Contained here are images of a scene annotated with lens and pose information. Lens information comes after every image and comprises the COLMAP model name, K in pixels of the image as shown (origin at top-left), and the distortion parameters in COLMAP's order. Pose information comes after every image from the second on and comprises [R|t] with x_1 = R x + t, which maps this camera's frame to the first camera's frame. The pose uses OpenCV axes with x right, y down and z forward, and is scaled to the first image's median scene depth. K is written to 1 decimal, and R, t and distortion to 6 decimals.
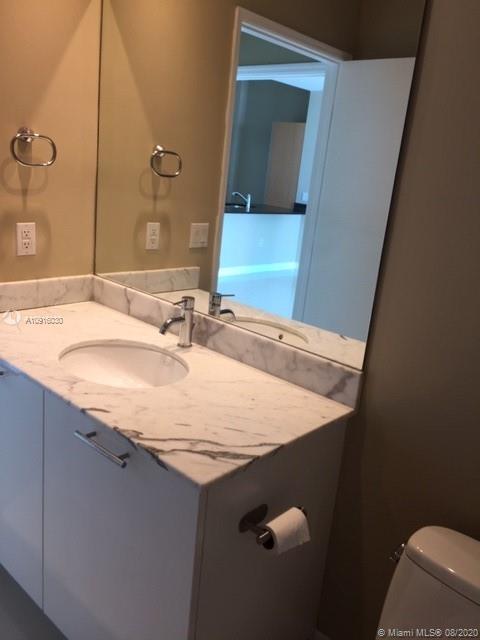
lens RADIAL K [[548.9, 0, 240.2], [0, 548.9, 320.4], [0, 0, 1]] dist [0.078049, -0.091299]
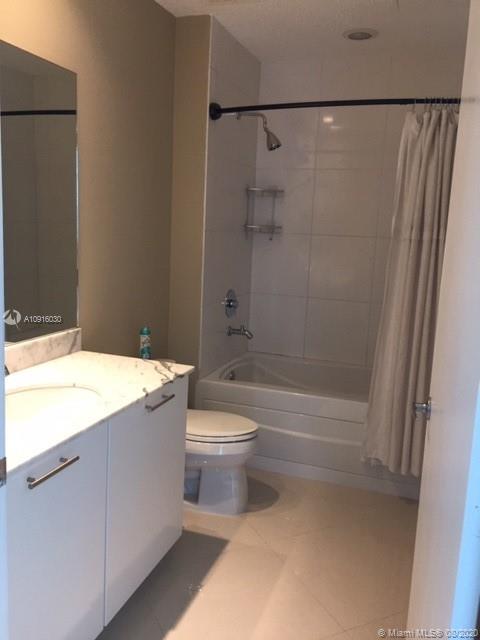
lens RADIAL K [[548.9, 0, 239.9], [0, 548.9, 319.5], [0, 0, 1]] dist [0.078049, -0.091299]
pose [[-0.376745, -0.270506, 0.885940, -1.354601], [0.172901, 0.919067, 0.354147, -0.413485], [-0.910038, 0.286603, -0.299483, 0.970513]]
